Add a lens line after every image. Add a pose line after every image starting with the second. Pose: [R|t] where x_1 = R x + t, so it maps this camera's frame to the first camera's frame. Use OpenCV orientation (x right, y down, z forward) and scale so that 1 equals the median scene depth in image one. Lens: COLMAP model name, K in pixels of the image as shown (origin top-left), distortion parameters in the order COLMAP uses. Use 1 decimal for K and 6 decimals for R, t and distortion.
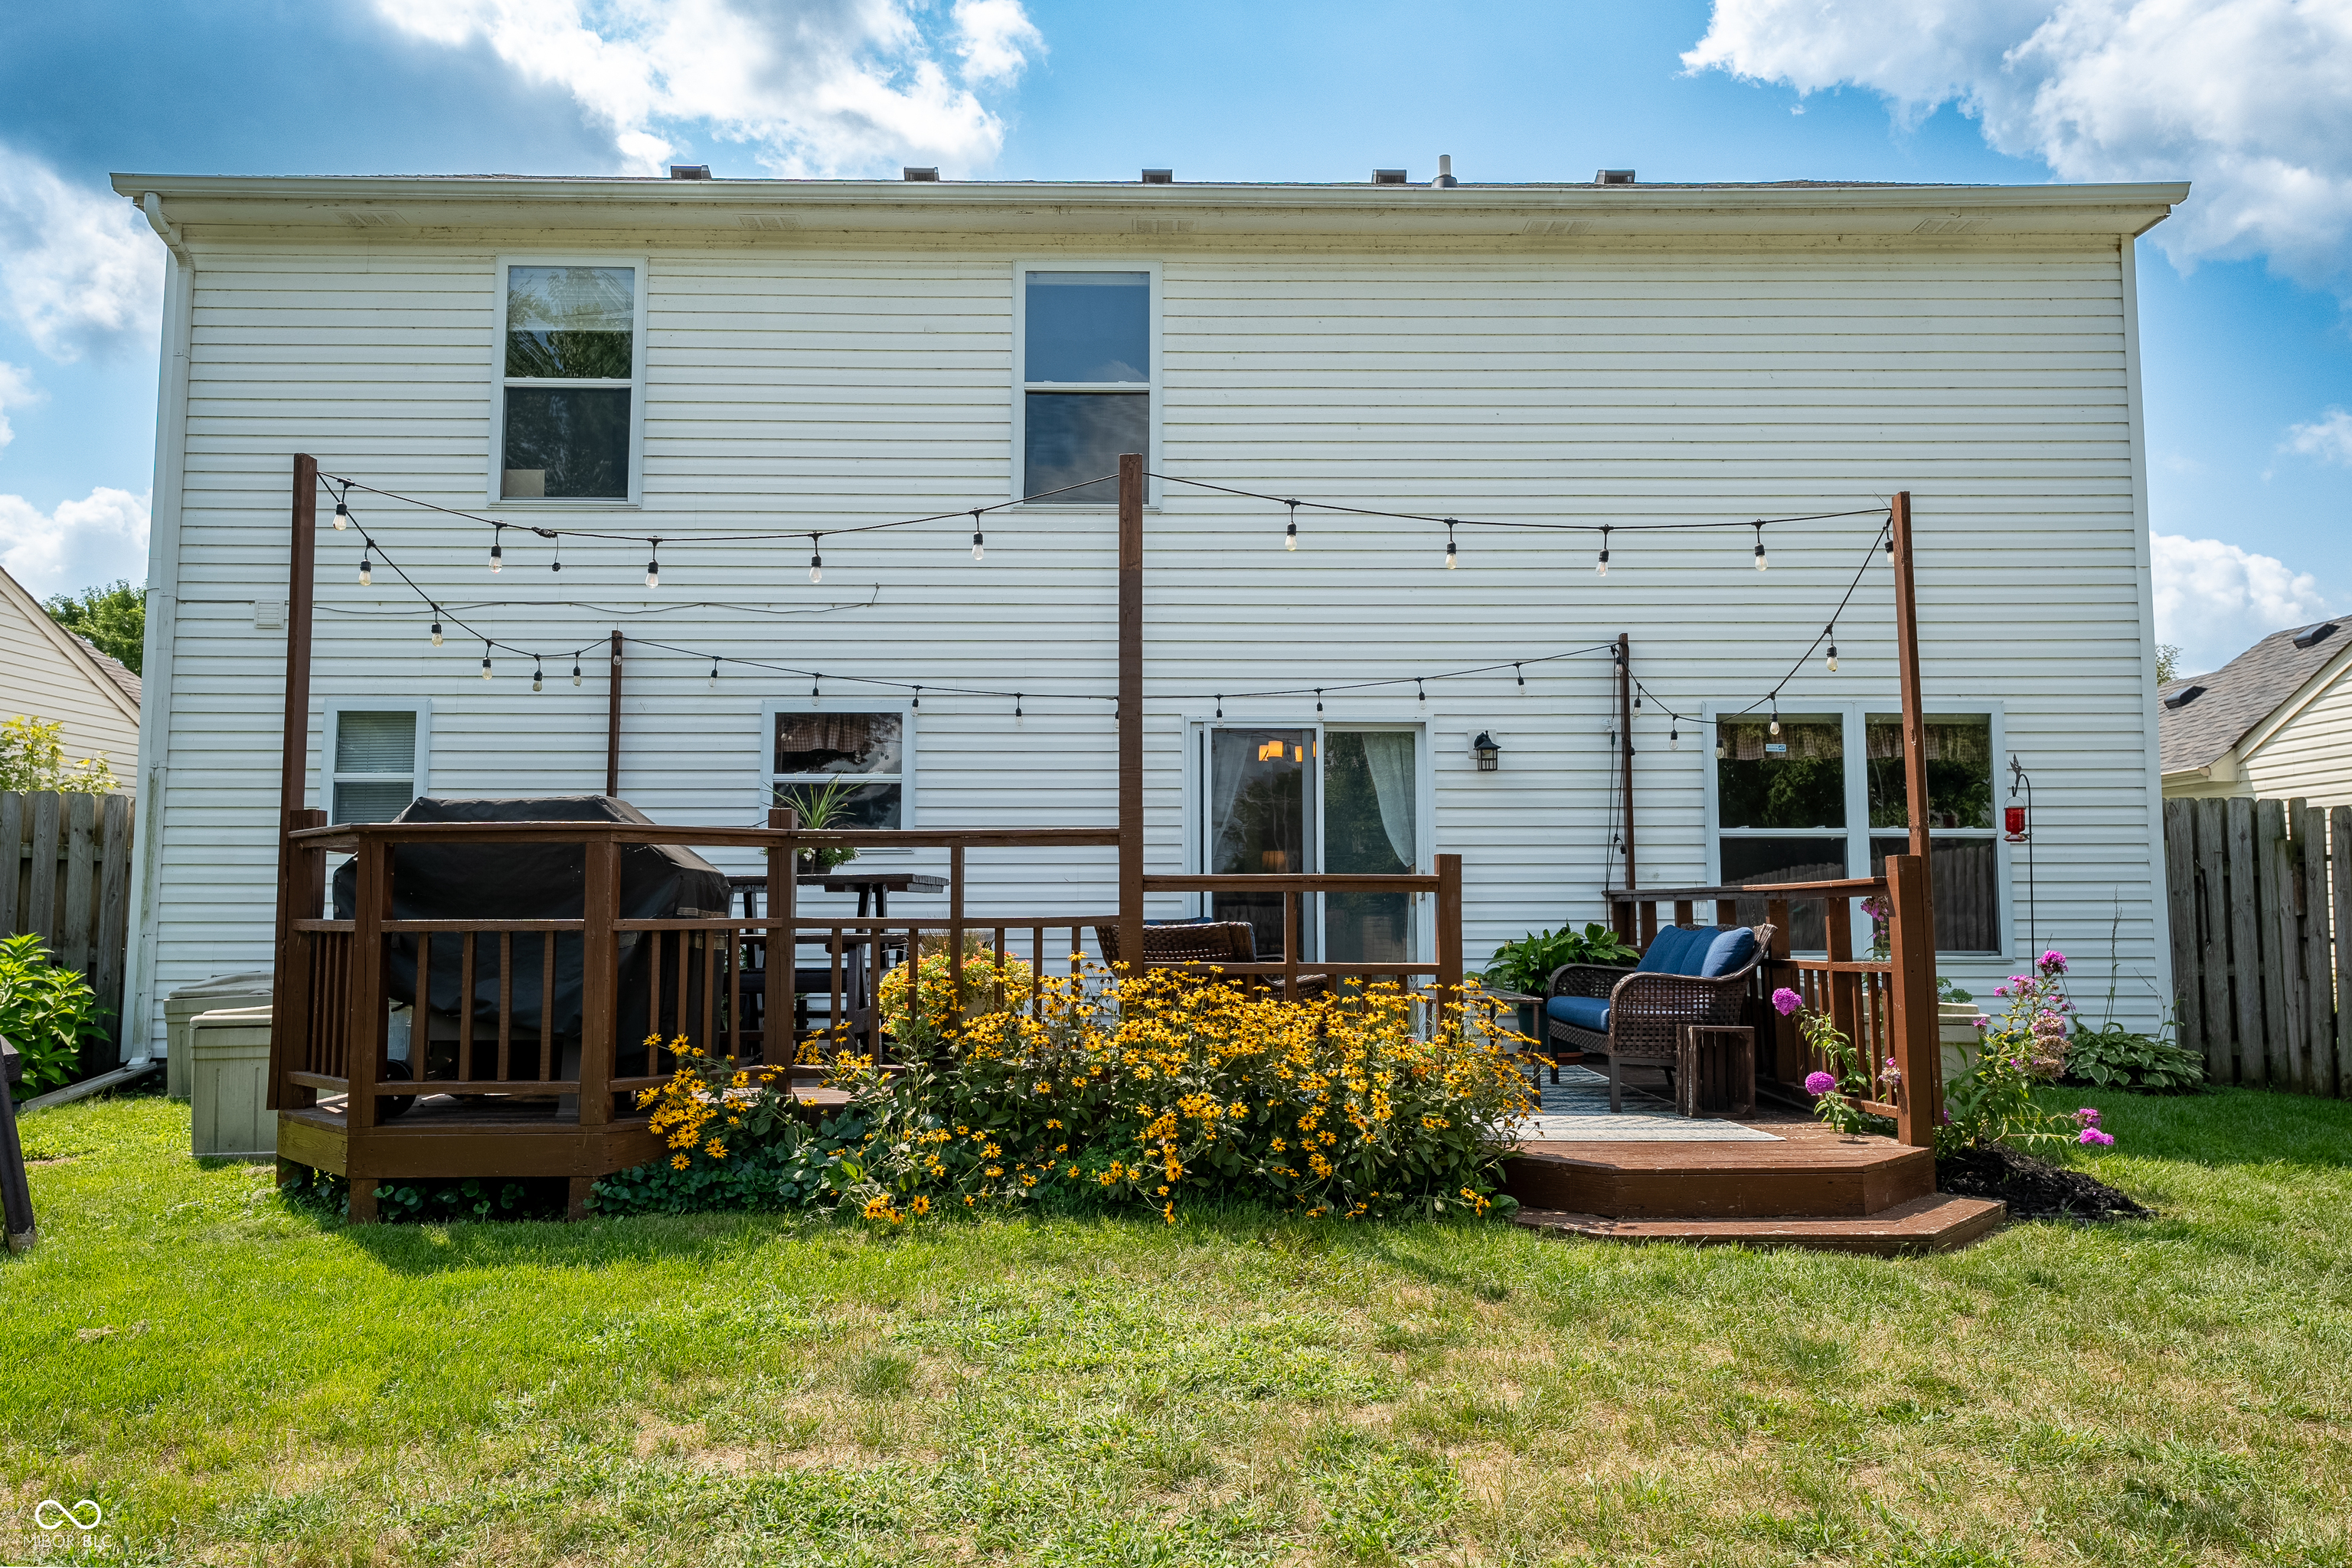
lens RADIAL K [[1556.1, 0, 1177.1], [0, 1556.1, 783.6], [0, 0, 1]] dist [-0.001924, -0.000079]
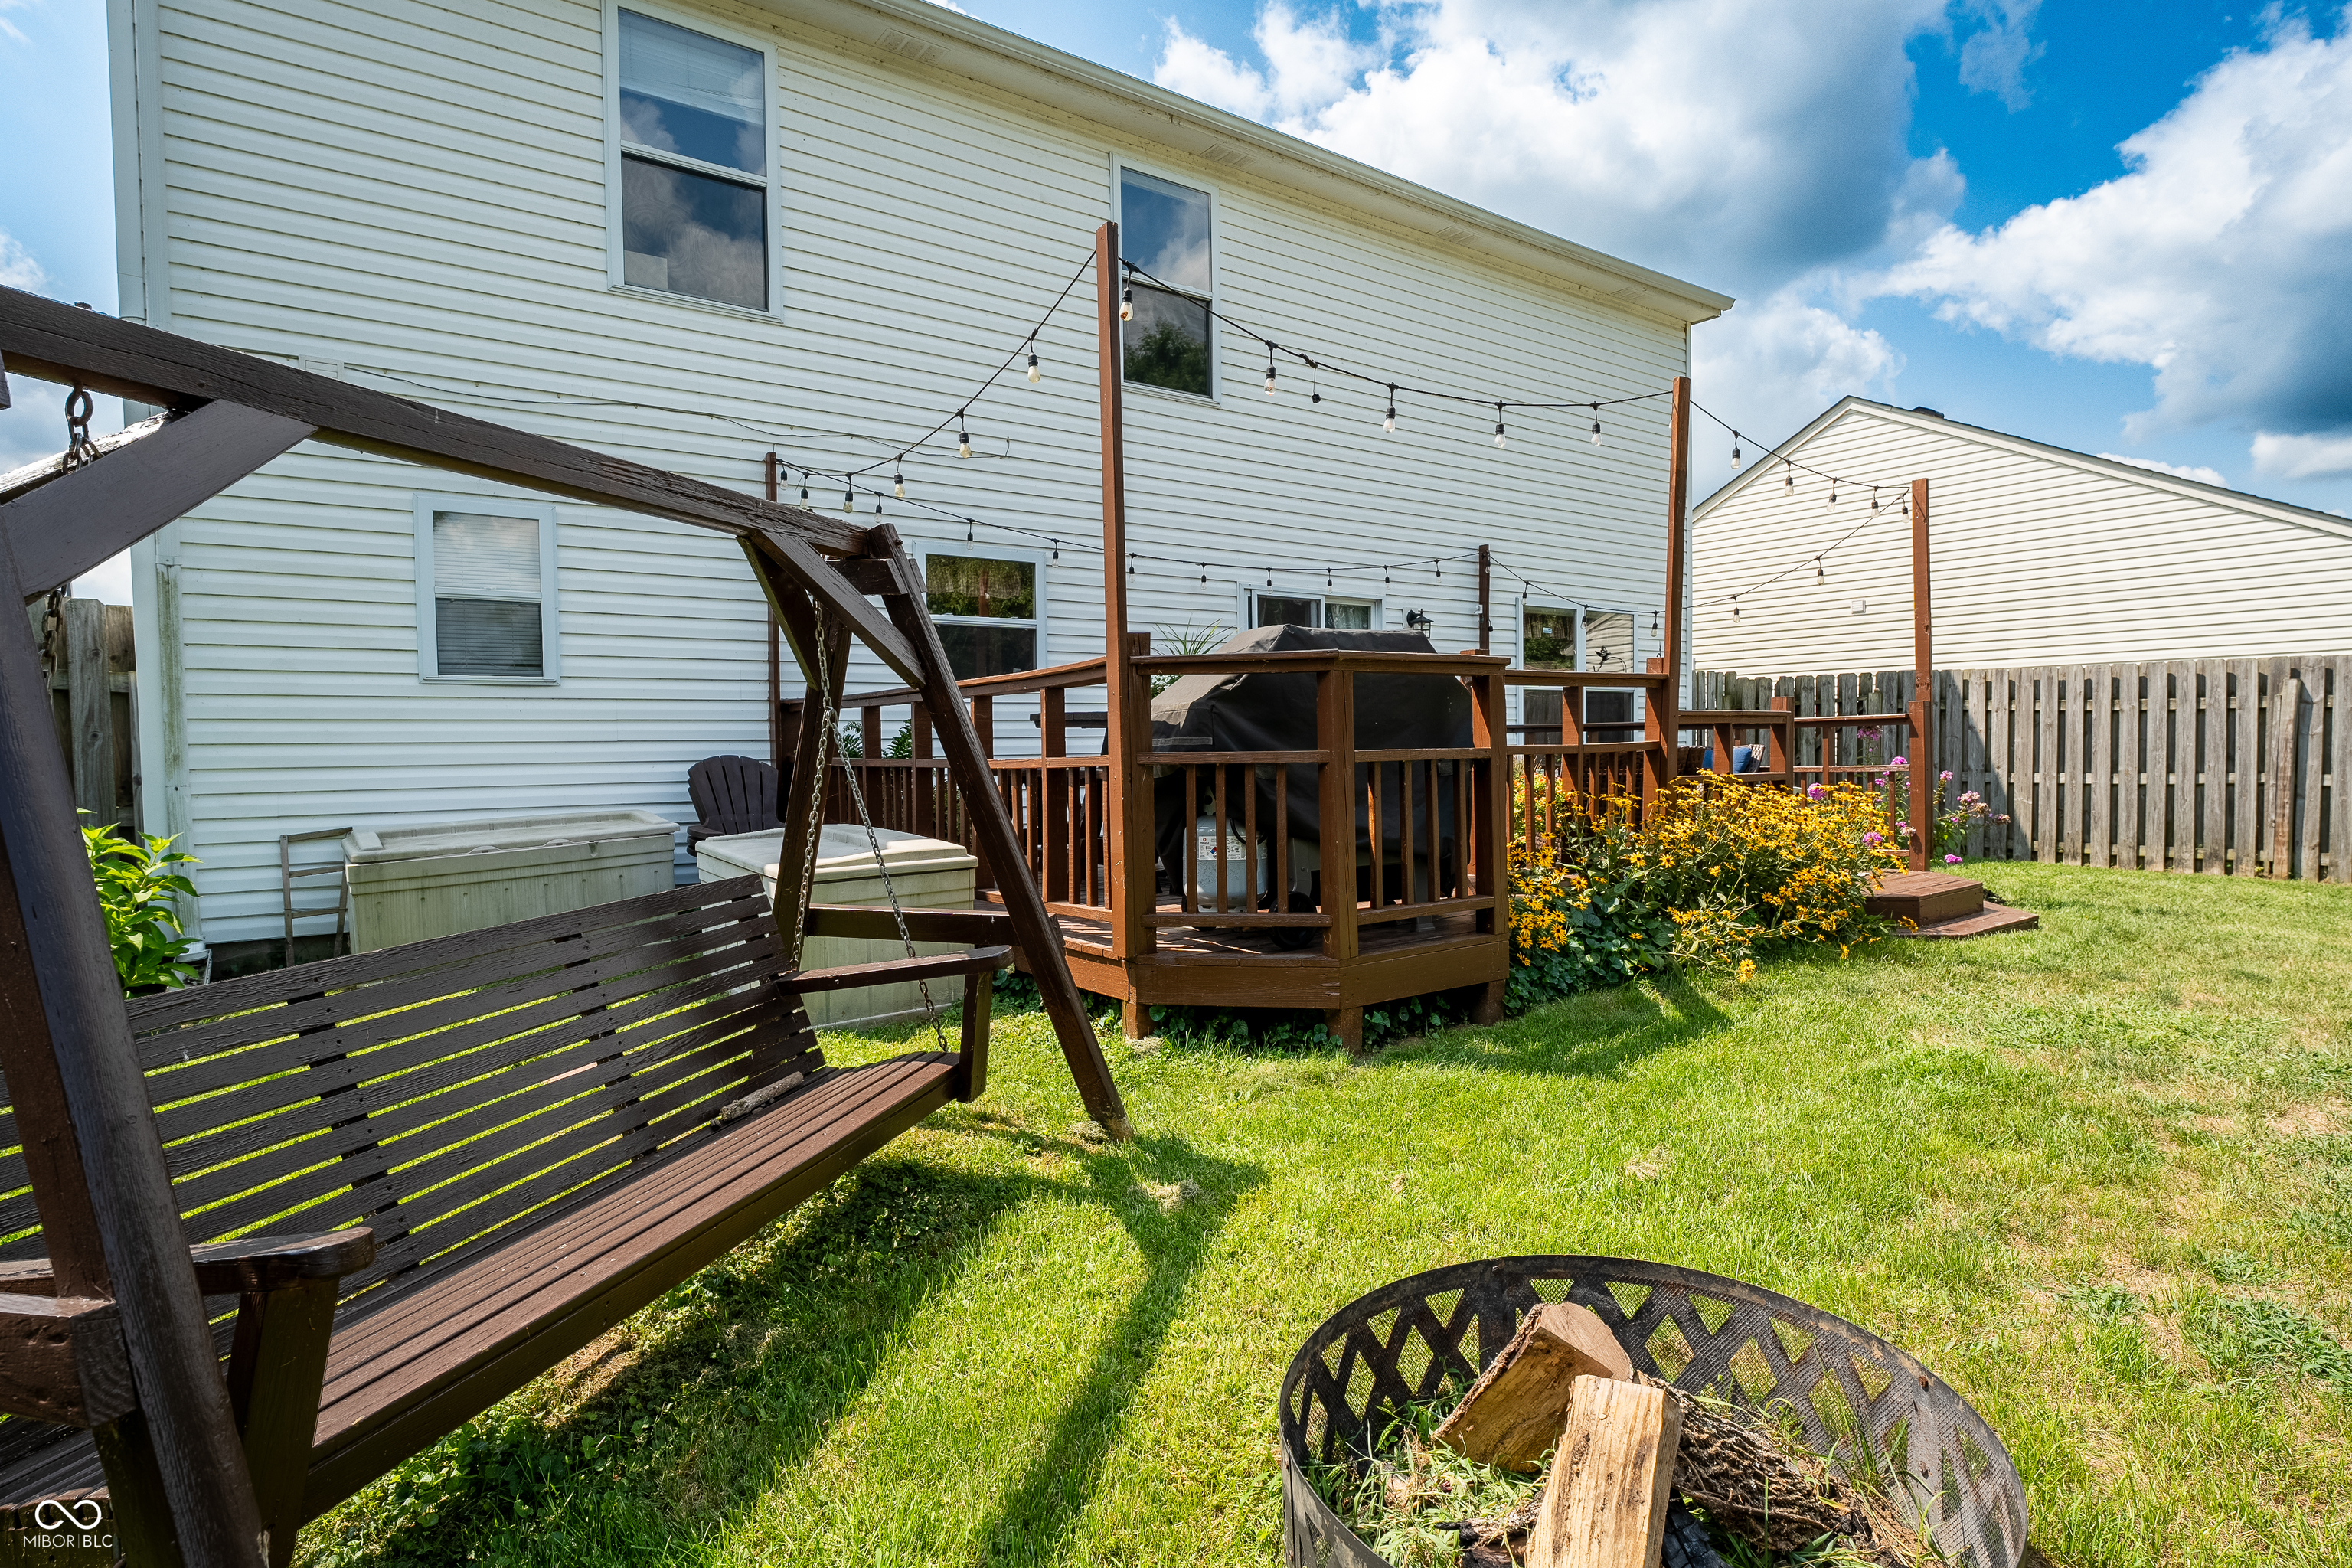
lens RADIAL K [[1184.3, 0, 1177.2], [0, 1184.3, 788.3], [0, 0, 1]] dist [-0.012932, -0.000342]
pose [[0.828103, -0.030979, 0.559719, -0.563167], [-0.035129, 0.993642, 0.106968, 0.018978], [-0.559474, -0.108242, 0.821750, 0.248273]]
